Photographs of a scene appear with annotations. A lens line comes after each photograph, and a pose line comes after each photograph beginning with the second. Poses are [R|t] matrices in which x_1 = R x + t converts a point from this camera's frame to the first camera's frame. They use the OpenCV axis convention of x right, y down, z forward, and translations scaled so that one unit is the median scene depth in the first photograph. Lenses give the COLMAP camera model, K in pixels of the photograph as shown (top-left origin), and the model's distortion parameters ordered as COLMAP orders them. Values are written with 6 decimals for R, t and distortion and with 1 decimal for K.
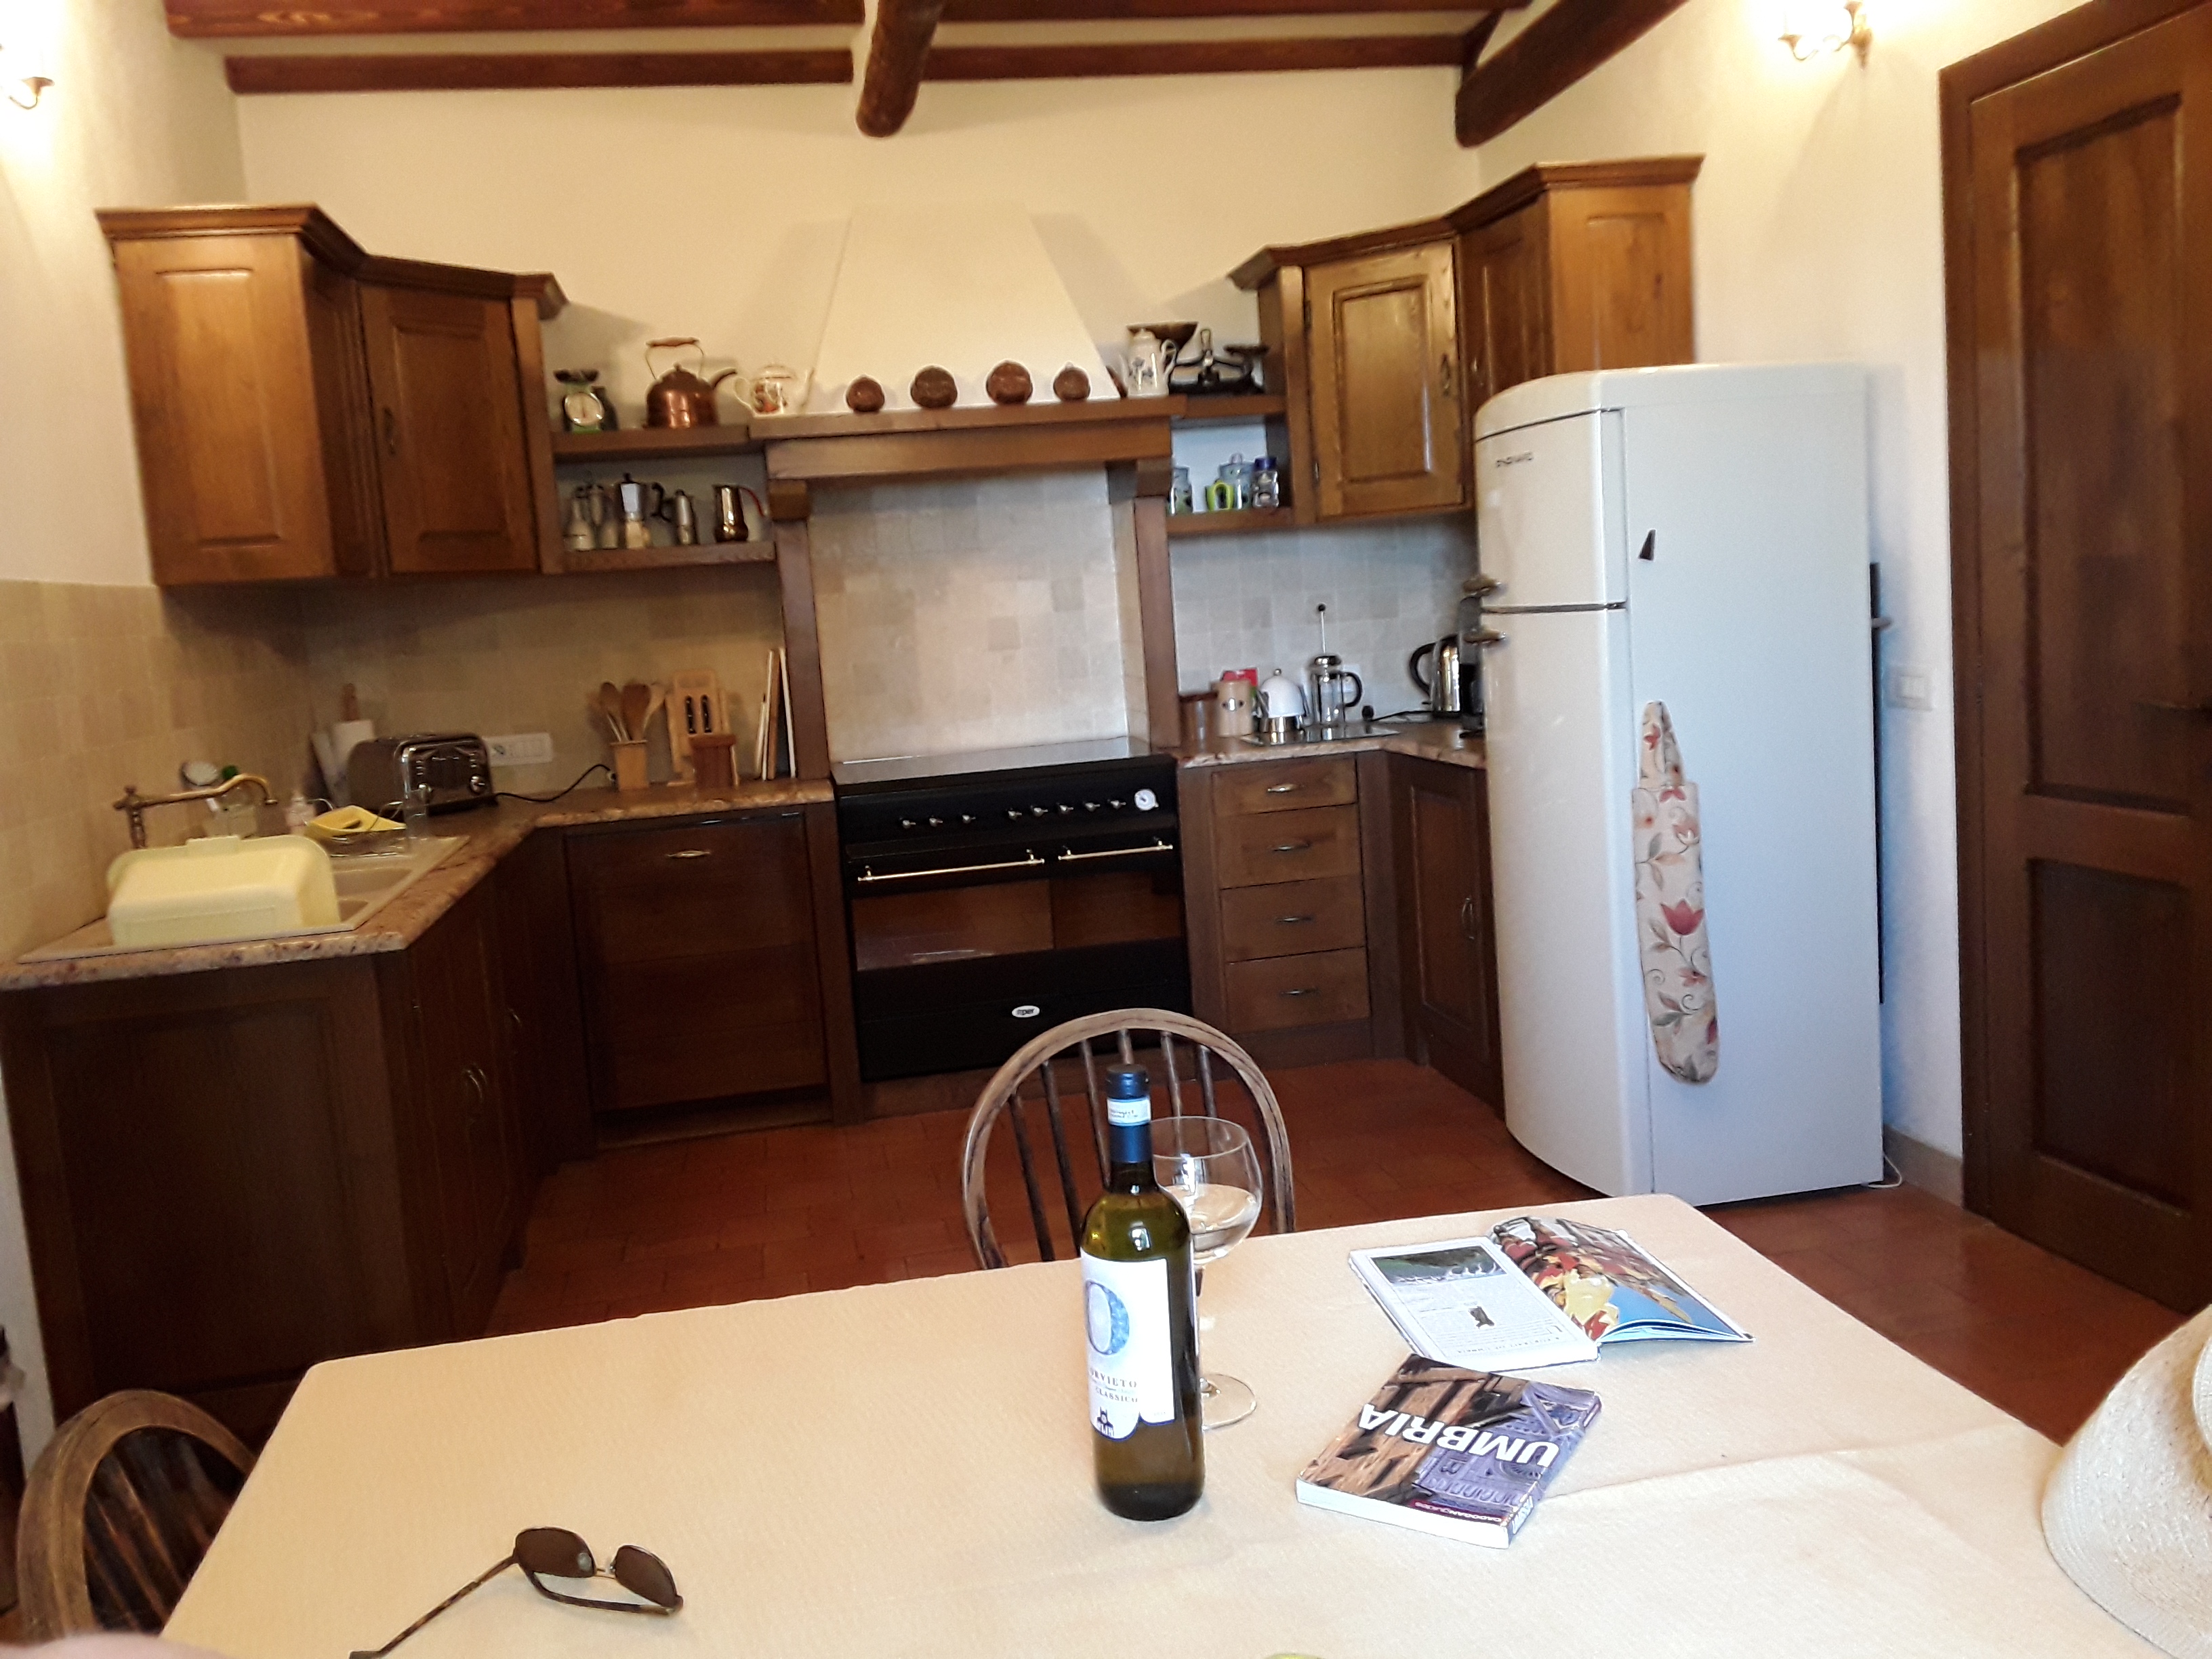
lens RADIAL K [[1764.3, 0, 1077.7], [0, 1764.3, 817.3], [0, 0, 1]] dist [0.111261, -0.168200]
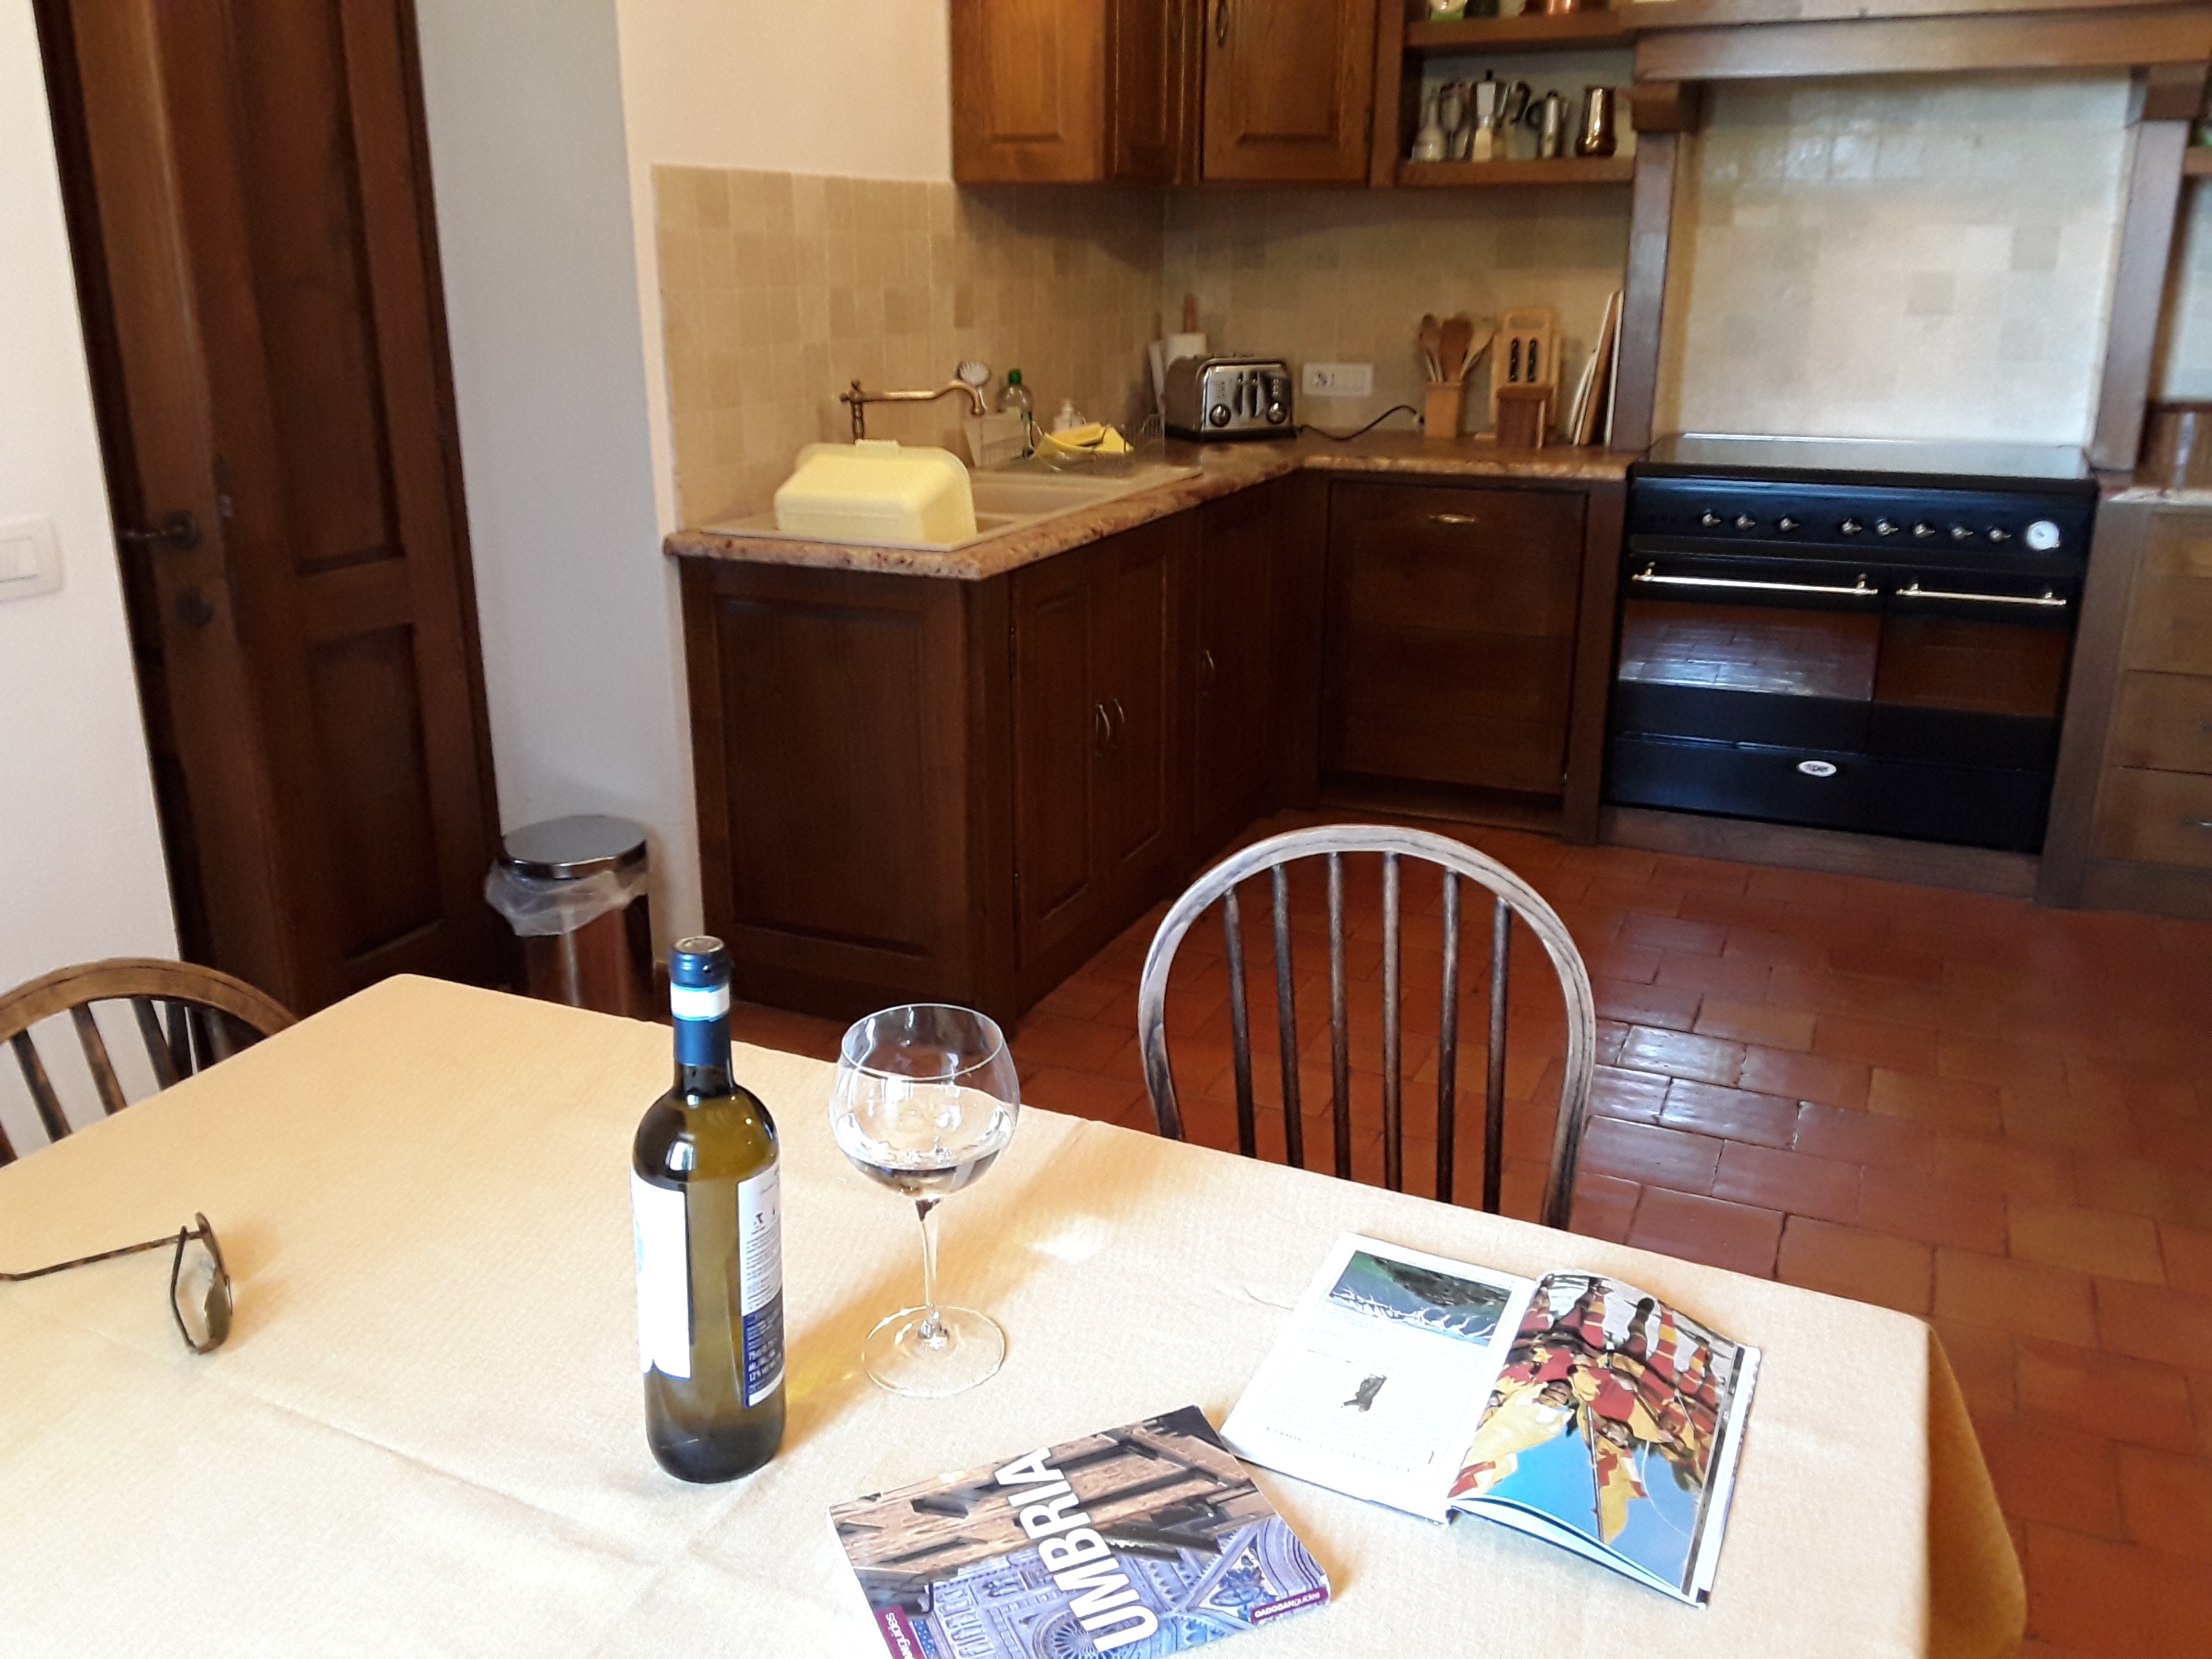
lens RADIAL K [[1764.3, 0, 1077.7], [0, 1764.3, 817.3], [0, 0, 1]] dist [0.111261, -0.168200]
pose [[0.817447, 0.242345, -0.522541, 0.134985], [-0.128713, 0.961098, 0.244386, -0.029407], [0.561438, -0.132515, 0.816839, 0.117287]]
